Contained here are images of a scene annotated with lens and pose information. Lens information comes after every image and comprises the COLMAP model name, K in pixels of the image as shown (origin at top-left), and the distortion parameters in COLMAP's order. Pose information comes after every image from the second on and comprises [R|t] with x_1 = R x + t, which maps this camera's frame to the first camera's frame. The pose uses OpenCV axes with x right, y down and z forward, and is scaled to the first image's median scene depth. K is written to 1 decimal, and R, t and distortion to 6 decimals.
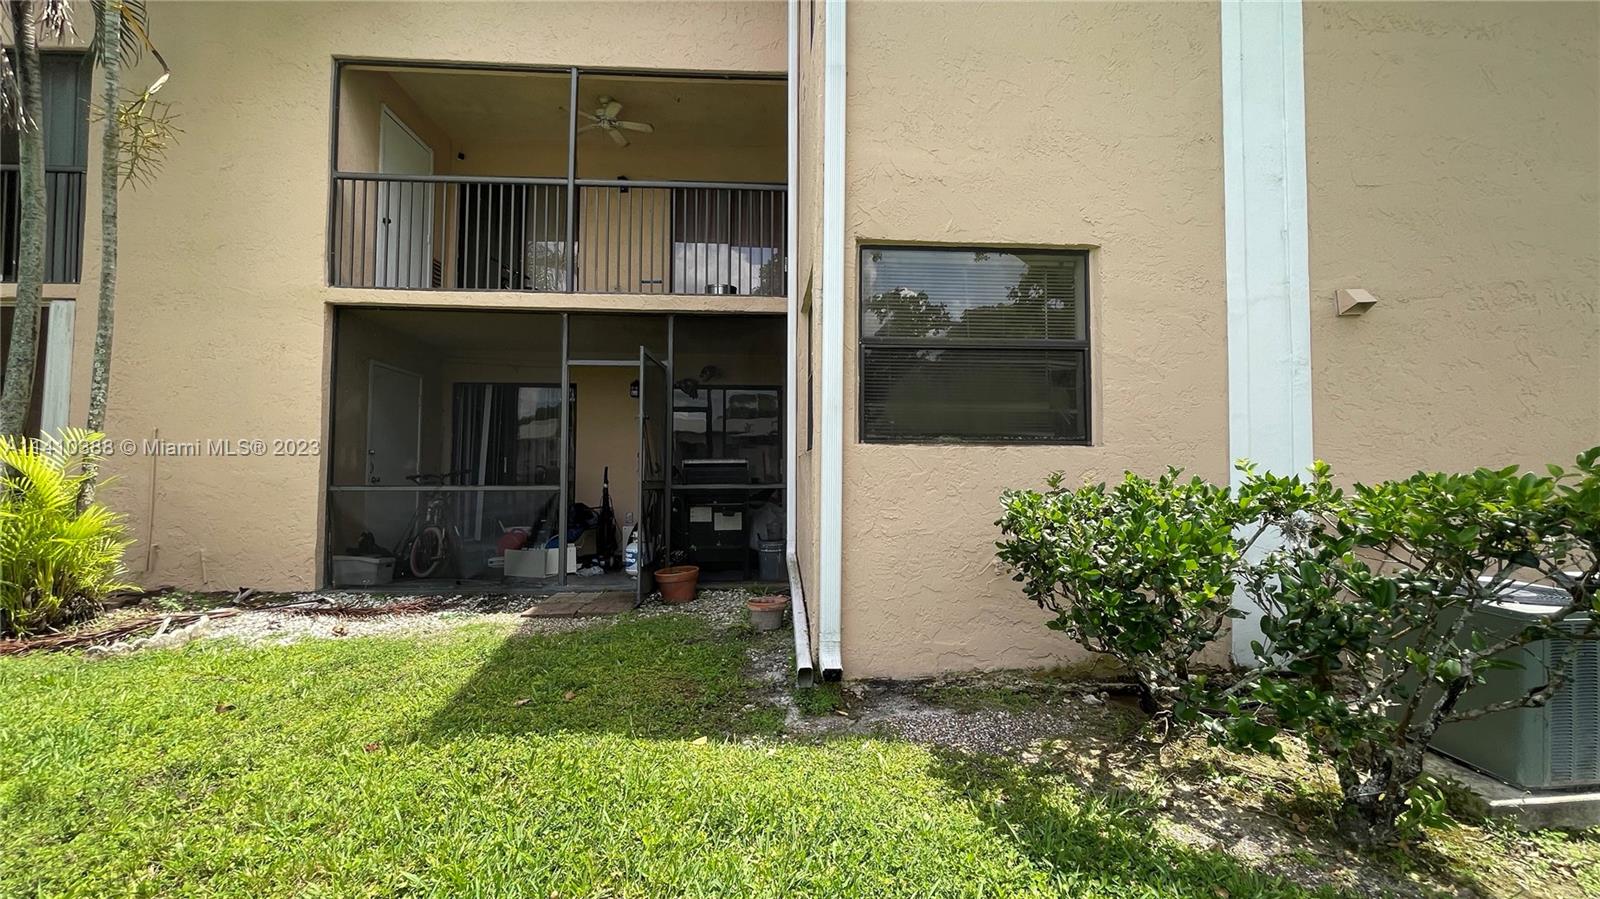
lens RADIAL K [[638.0, 0, 800.1], [0, 638.0, 449.7], [0, 0, 1]] dist [-0.005698, 0.001054]
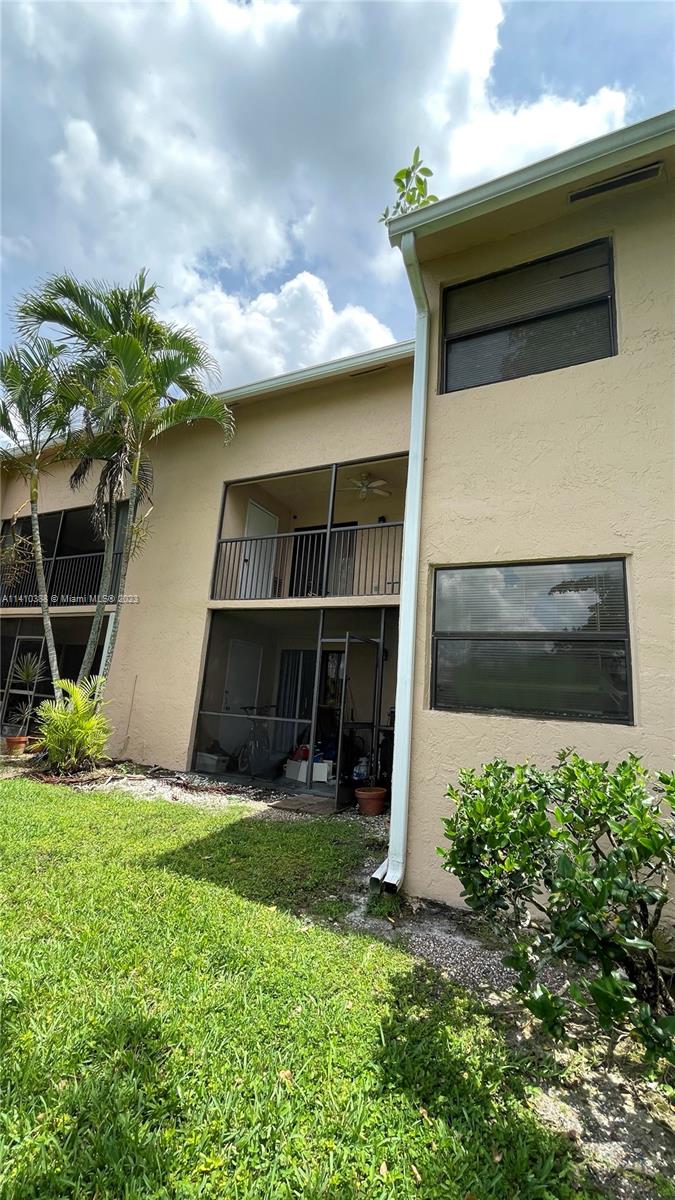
lens RADIAL K [[478.5, 0, 336.6], [0, 478.5, 598.9], [0, 0, 1]] dist [-0.005698, 0.001054]
pose [[0.872036, -0.045323, -0.487338, 0.413523], [-0.048302, 0.982873, -0.177839, -0.049840], [0.487052, 0.178622, 0.854912, -0.013573]]
